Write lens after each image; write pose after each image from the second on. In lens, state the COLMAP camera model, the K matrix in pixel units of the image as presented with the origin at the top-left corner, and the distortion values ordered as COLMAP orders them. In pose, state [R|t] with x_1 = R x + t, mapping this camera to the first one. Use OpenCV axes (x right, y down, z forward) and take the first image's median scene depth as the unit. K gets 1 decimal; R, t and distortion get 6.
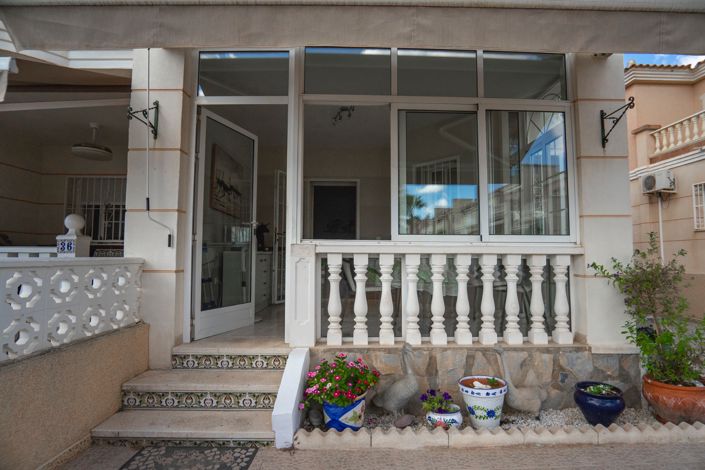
lens RADIAL K [[341.4, 0, 350.8], [0, 341.4, 241.3], [0, 0, 1]] dist [-0.029333, 0.005641]
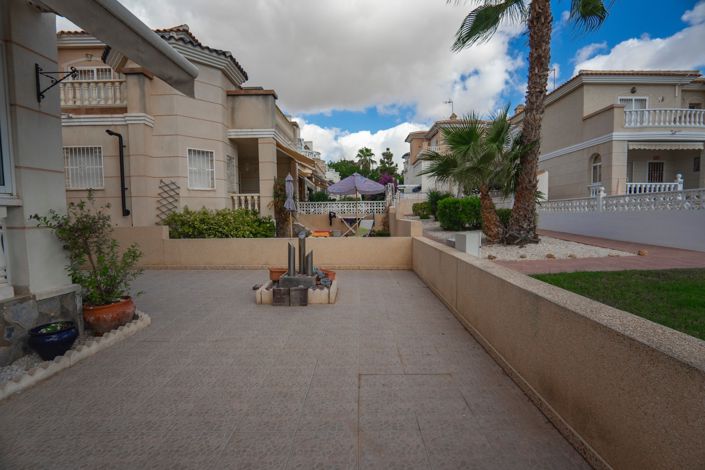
lens RADIAL K [[341.4, 0, 354.8], [0, 341.4, 236.1], [0, 0, 1]] dist [-0.029333, 0.005641]
pose [[0.038286, -0.068542, 0.996913, -0.270595], [-0.047609, 0.996387, 0.070334, 0.011552], [-0.998132, -0.050155, 0.034885, -0.020313]]
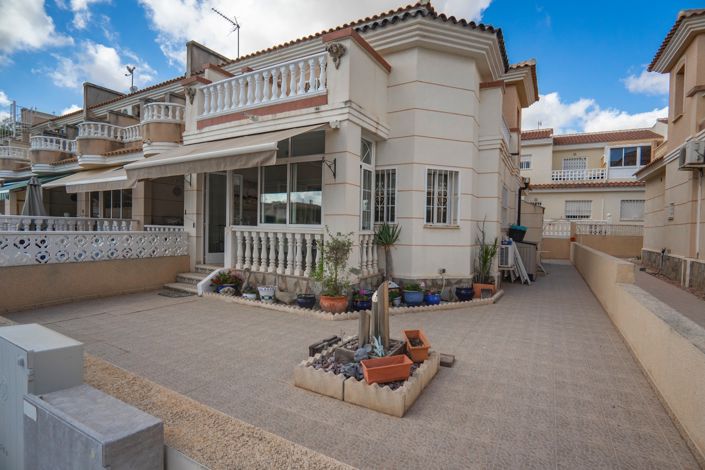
lens RADIAL K [[341.4, 0, 357.4], [0, 341.4, 234.5], [0, 0, 1]] dist [-0.029333, 0.005641]
pose [[0.872115, 0.025080, -0.488658, 1.894287], [0.013269, 0.997106, 0.074857, -0.112362], [0.489121, -0.071768, 0.869258, -0.700645]]
